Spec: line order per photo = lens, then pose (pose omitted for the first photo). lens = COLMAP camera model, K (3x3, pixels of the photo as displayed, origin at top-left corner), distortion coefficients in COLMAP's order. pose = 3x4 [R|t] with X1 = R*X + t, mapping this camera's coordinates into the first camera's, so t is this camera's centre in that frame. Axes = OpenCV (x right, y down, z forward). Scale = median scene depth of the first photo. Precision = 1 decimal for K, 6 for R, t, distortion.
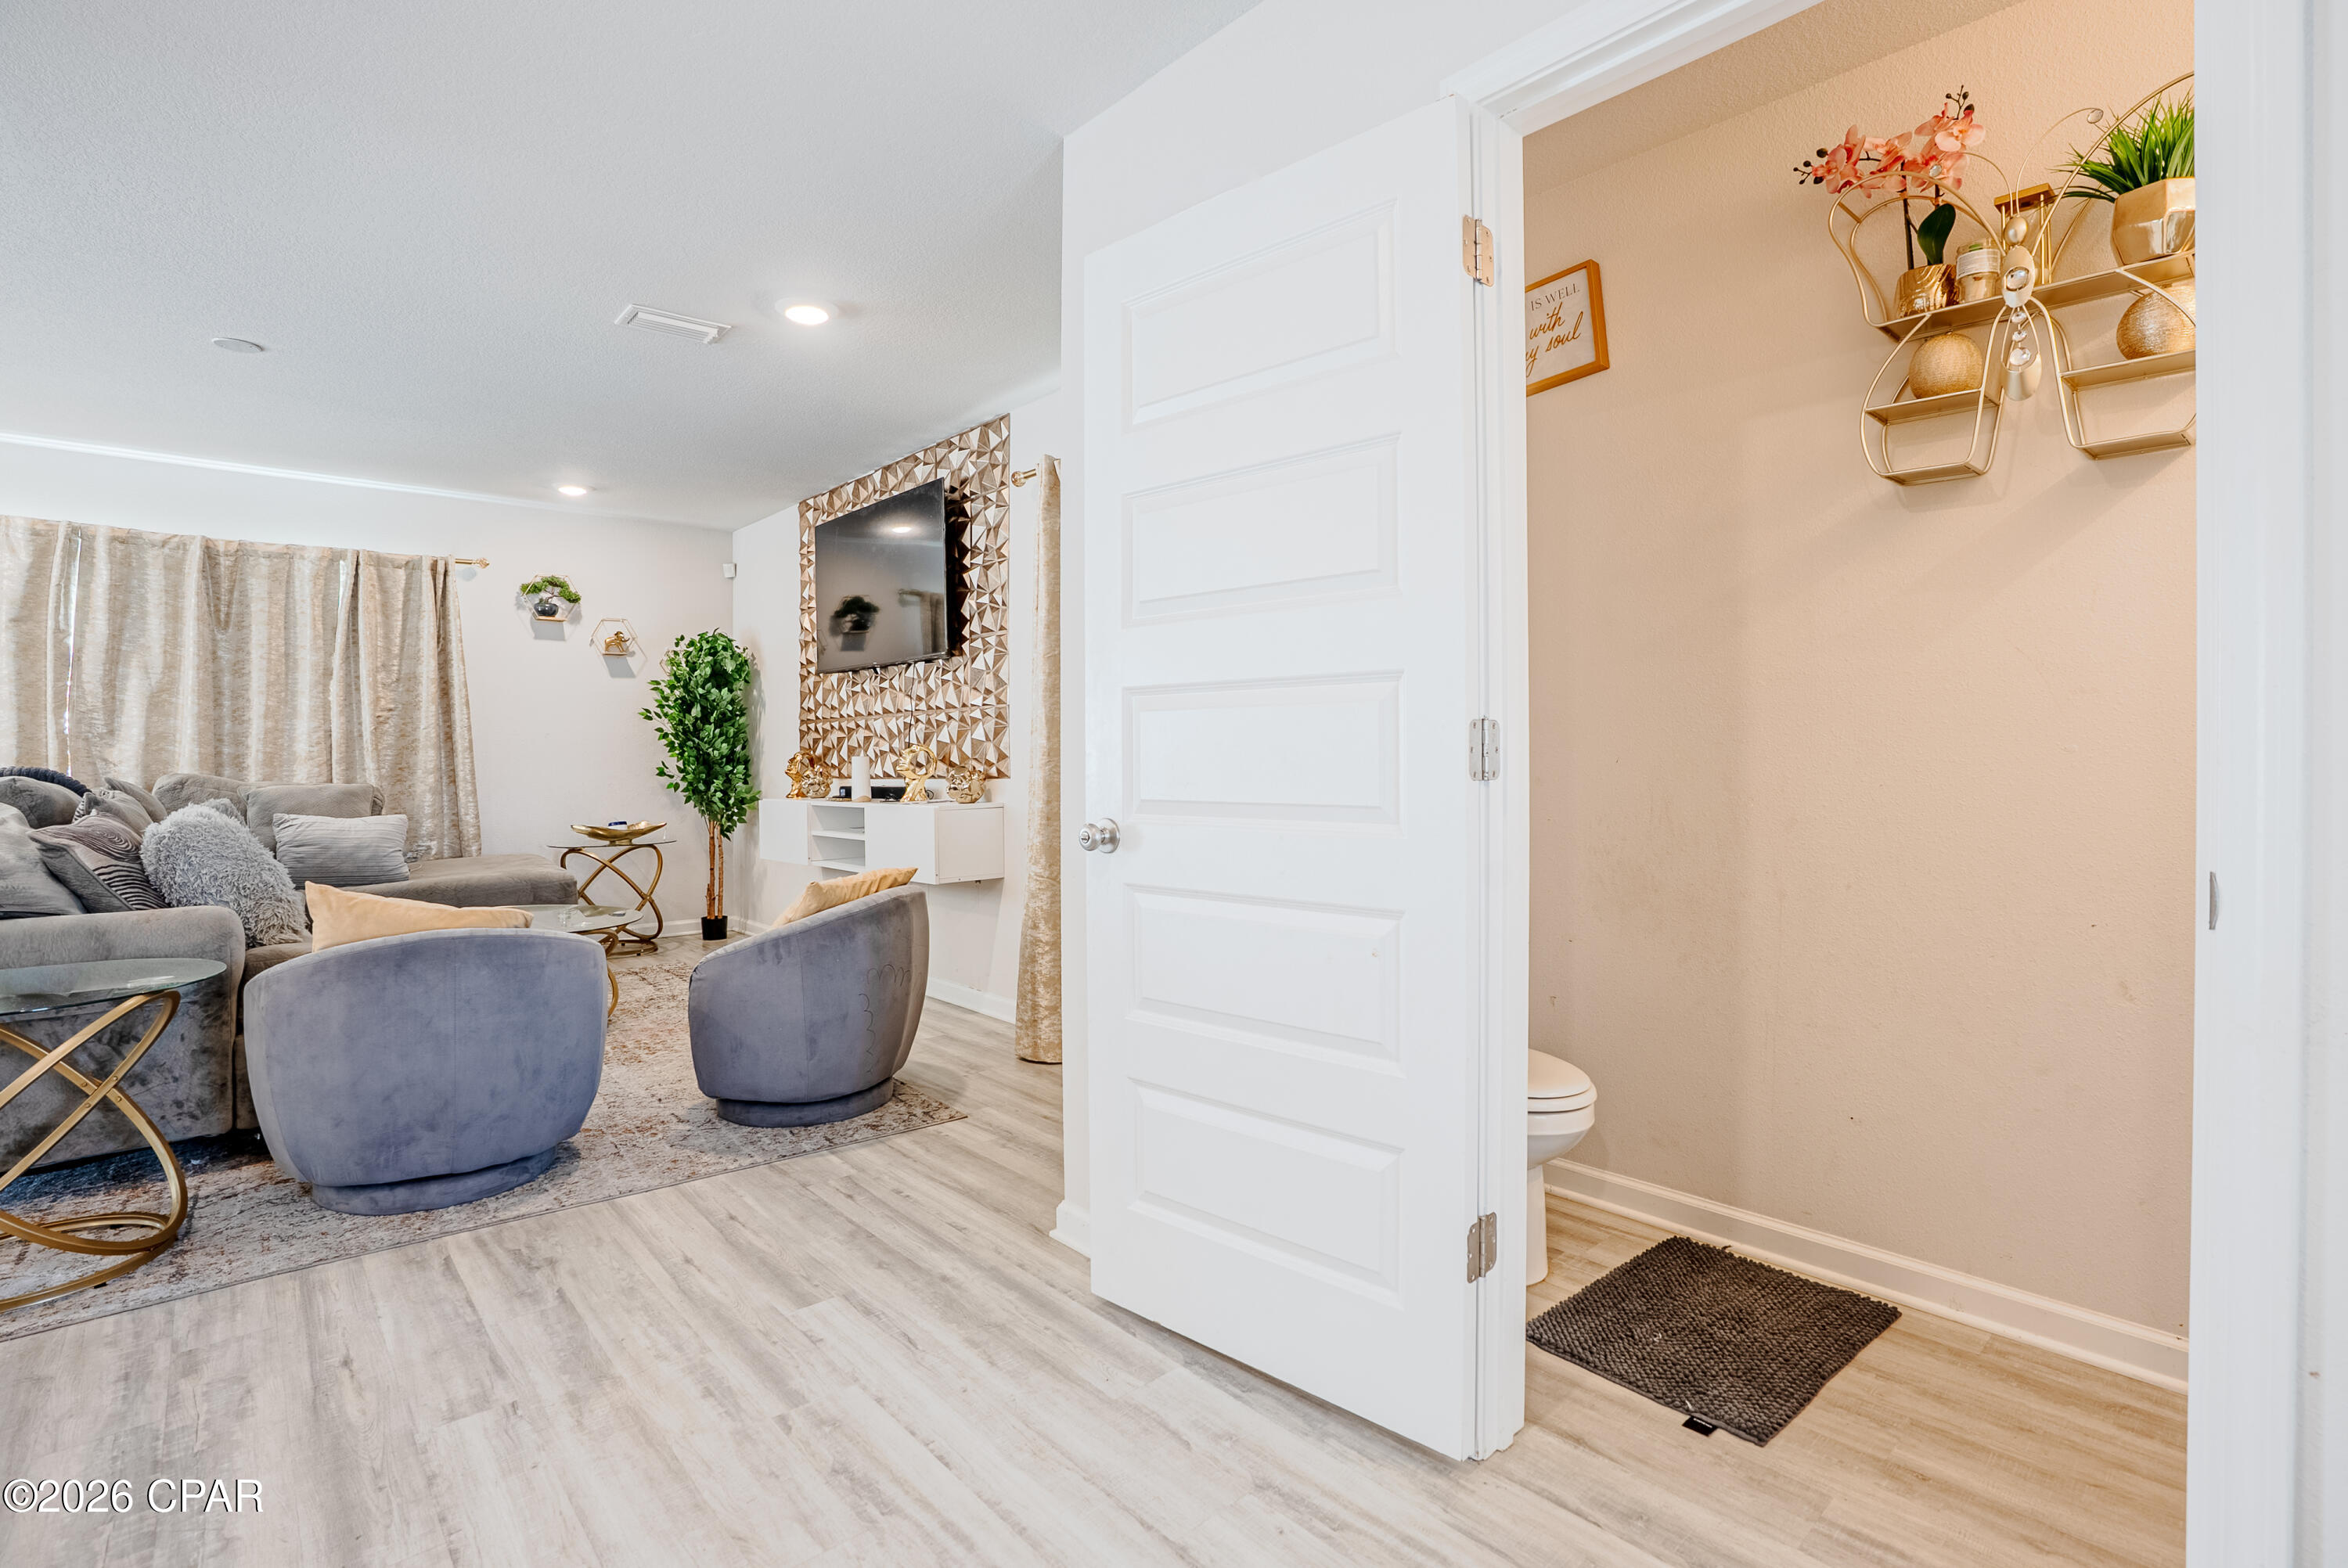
lens RADIAL K [[1115.2, 0, 1175.1], [0, 1115.2, 758.1], [0, 0, 1]] dist [-0.052185, 0.025670]
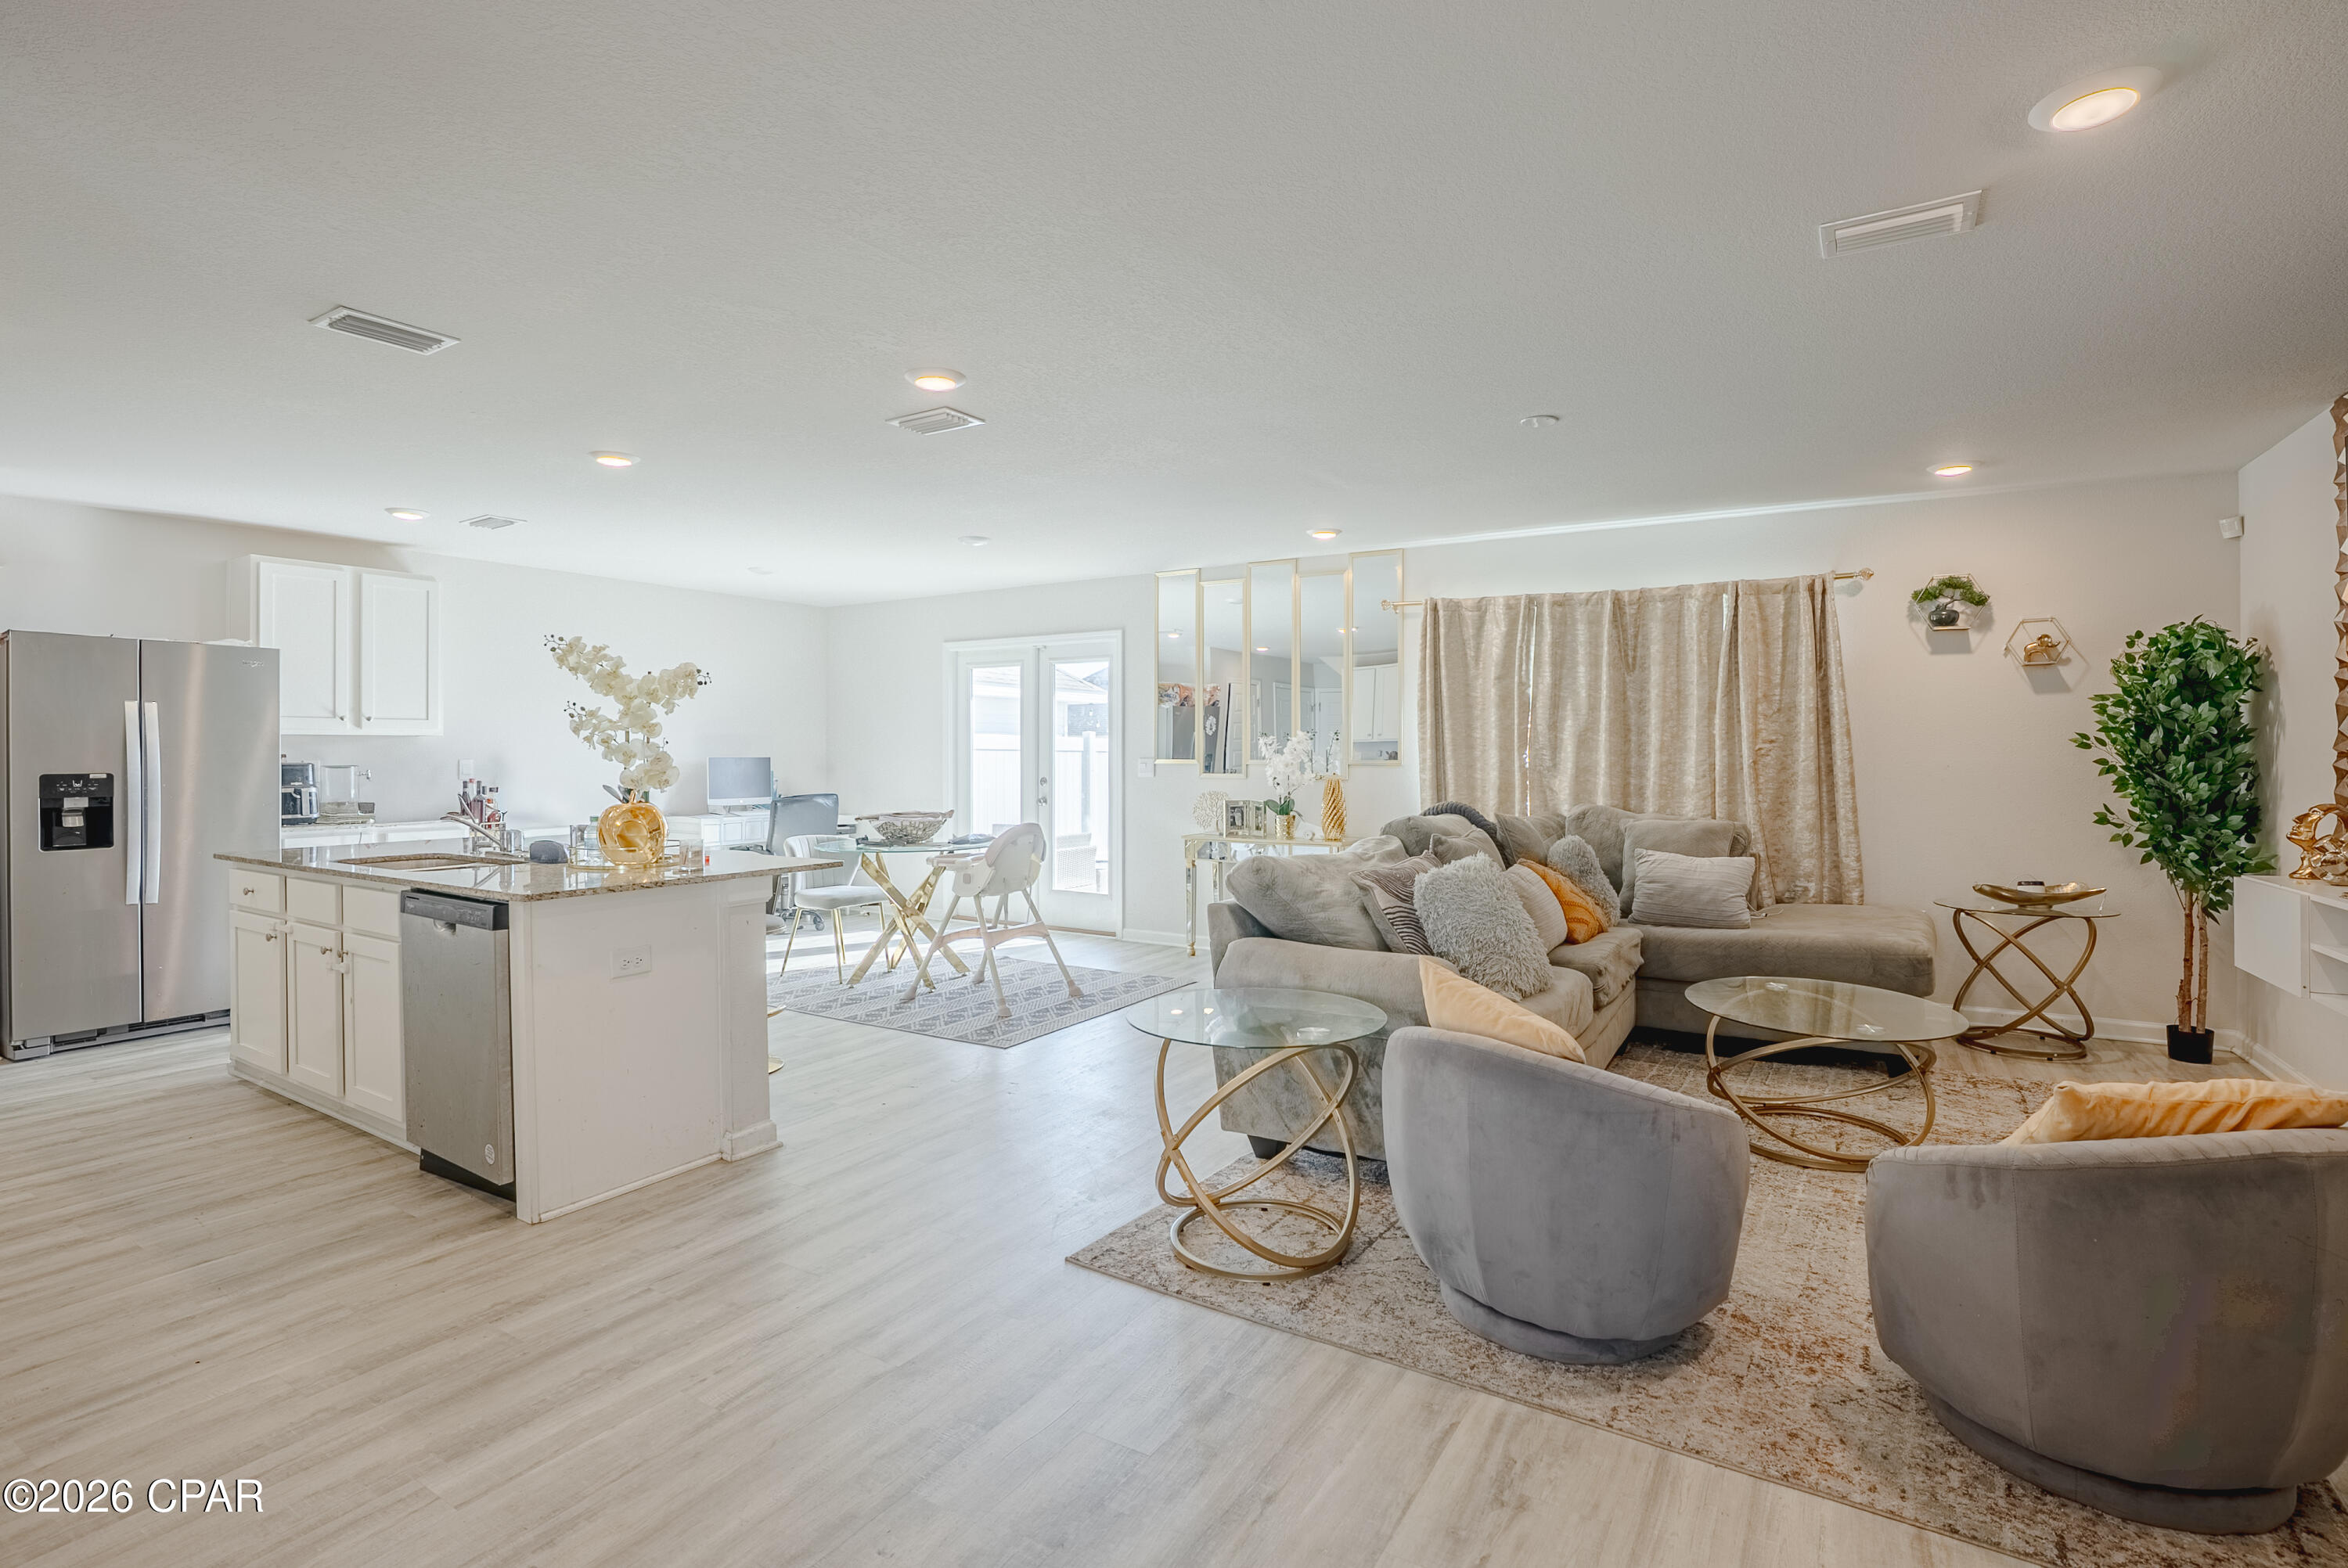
lens RADIAL K [[1101.0, 0, 1182.4], [0, 1101.0, 752.4], [0, 0, 1]] dist [-0.066790, 0.024755]
pose [[0.296278, 0.005184, -0.955088, 0.040153], [-0.005450, 0.999978, 0.003737, -0.038014], [0.955086, 0.004098, 0.296300, 0.239031]]
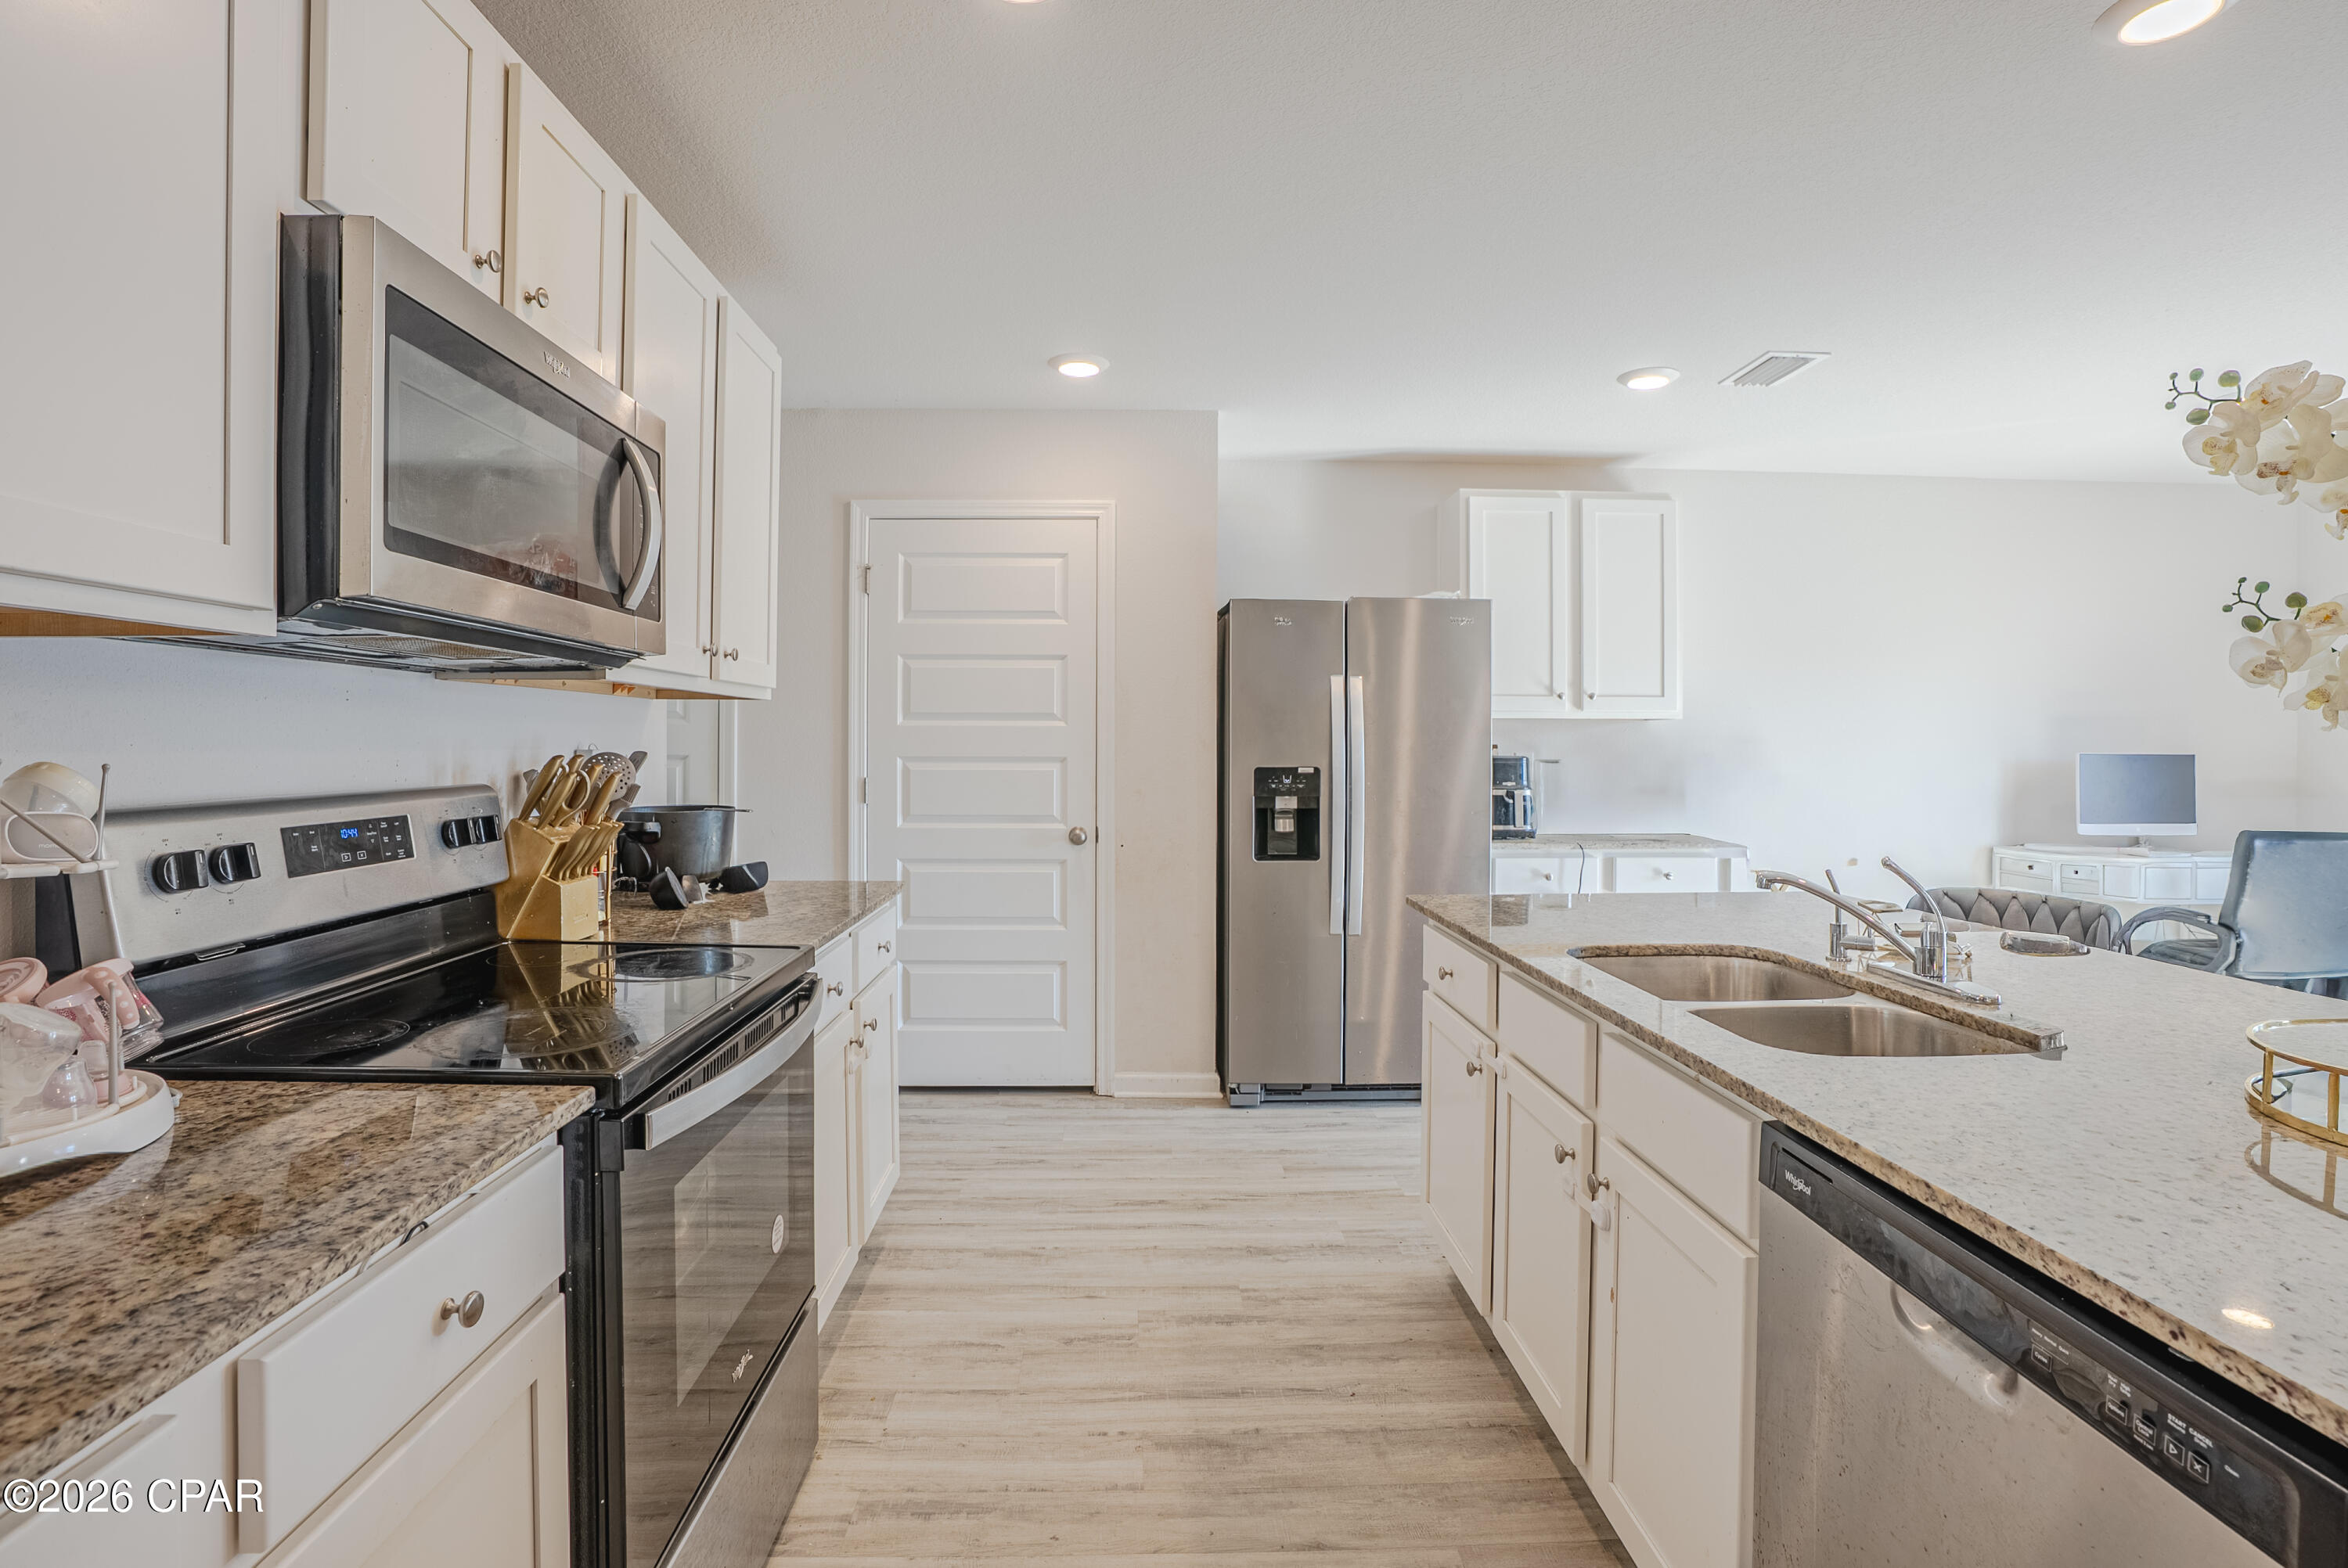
lens RADIAL K [[1096.5, 0, 1160.2], [0, 1096.5, 744.6], [0, 0, 1]] dist [-0.070990, 0.025430]
pose [[-0.643171, 0.003700, -0.765713, -0.423766], [-0.004262, 0.999956, 0.008411, -0.033420], [0.765711, 0.008673, -0.643127, 0.041224]]
